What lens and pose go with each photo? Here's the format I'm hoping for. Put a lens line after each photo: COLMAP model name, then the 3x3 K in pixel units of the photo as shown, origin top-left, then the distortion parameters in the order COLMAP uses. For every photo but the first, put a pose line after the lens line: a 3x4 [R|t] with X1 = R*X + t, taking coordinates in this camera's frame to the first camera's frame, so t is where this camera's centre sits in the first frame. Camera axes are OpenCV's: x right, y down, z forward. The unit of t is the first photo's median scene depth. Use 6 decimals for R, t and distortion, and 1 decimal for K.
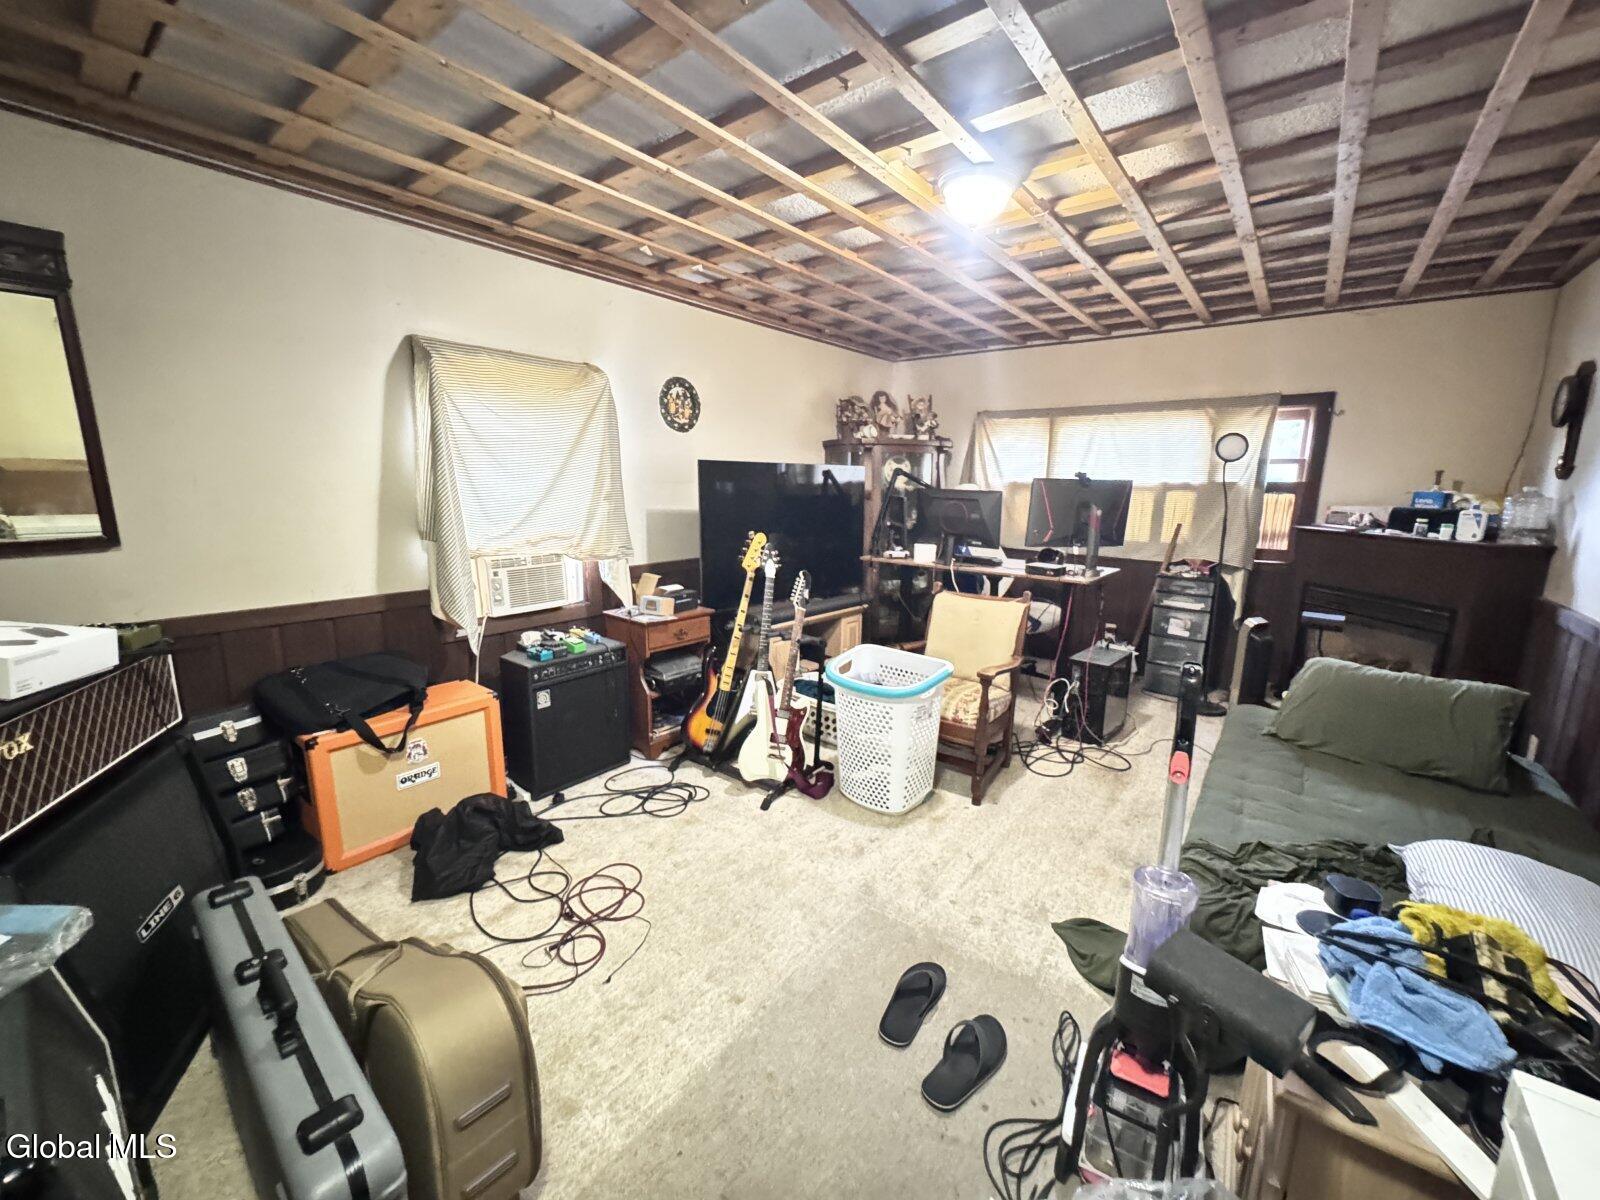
lens RADIAL K [[642.1, 0, 799.8], [0, 642.1, 600.8], [0, 0, 1]] dist [-0.003647, 0.000197]
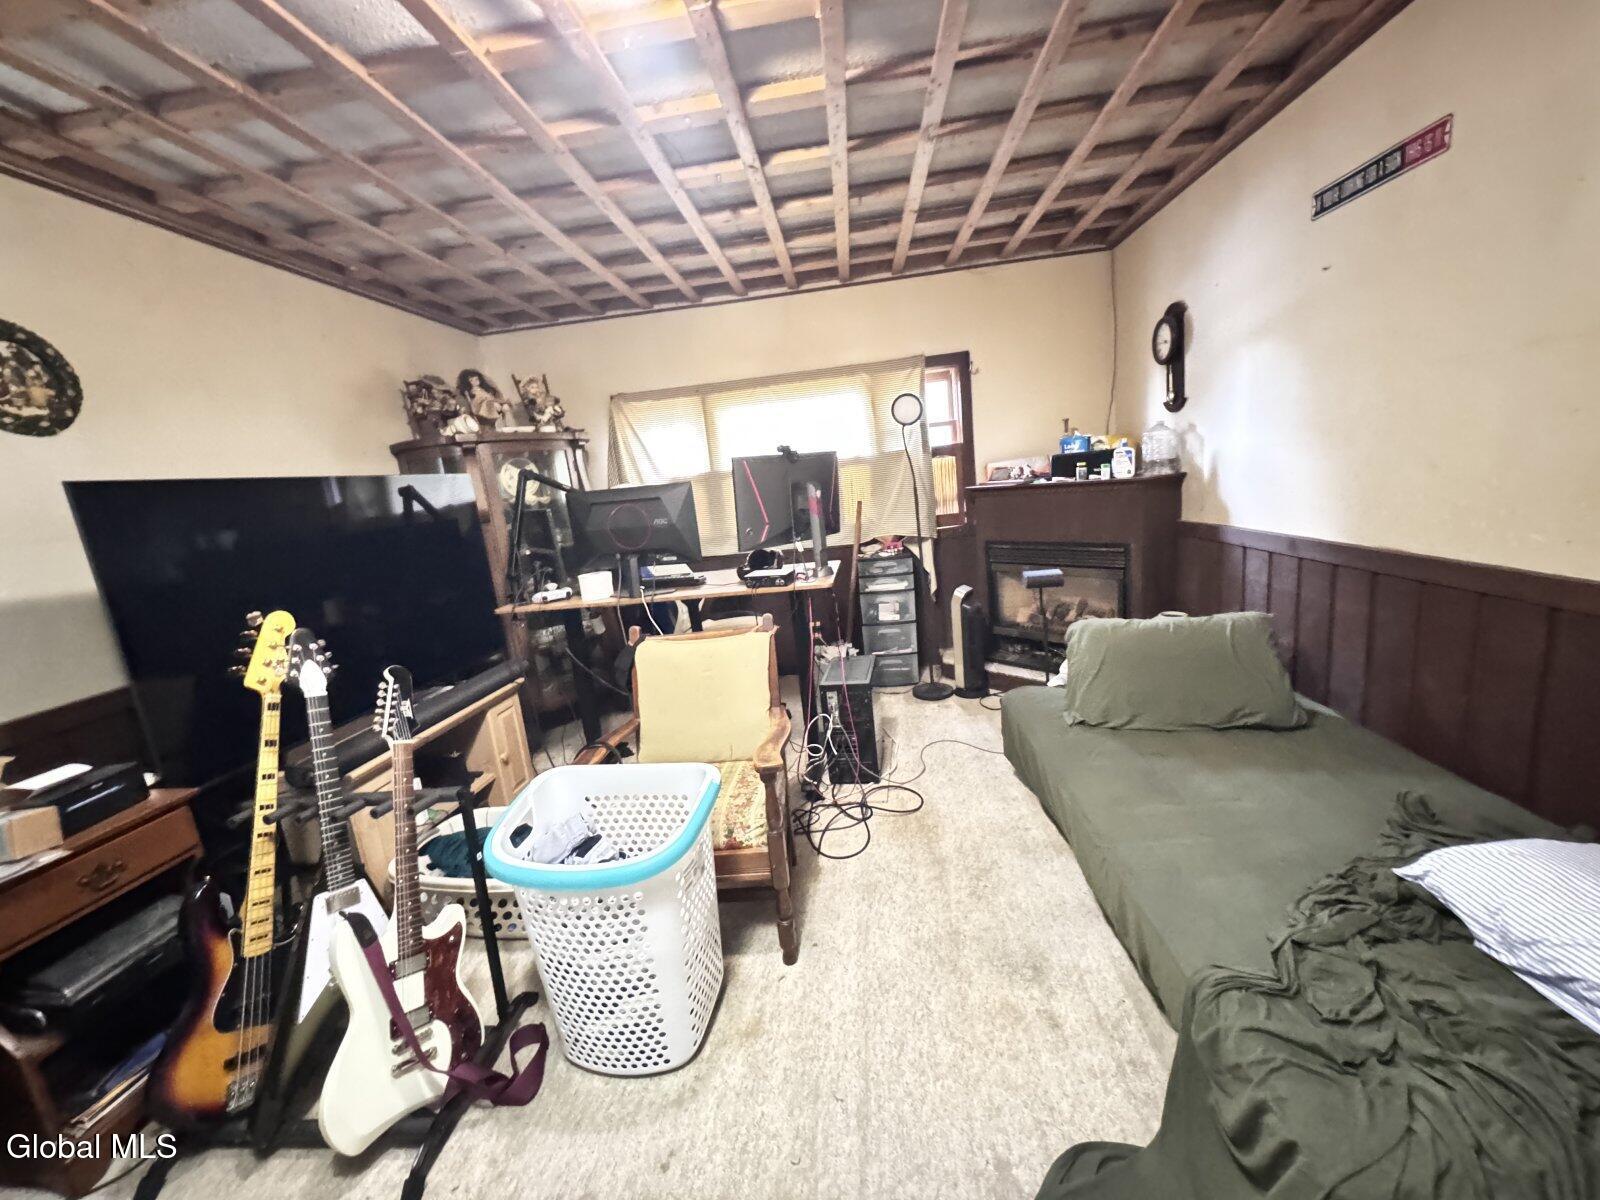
lens RADIAL K [[642.1, 0, 803.4], [0, 642.1, 601.6], [0, 0, 1]] dist [-0.003647, 0.000197]
pose [[0.831016, -0.202682, 0.518009, 0.023641], [0.212830, 0.976248, 0.040546, -0.044895], [-0.513923, 0.076553, 0.854414, 0.350956]]
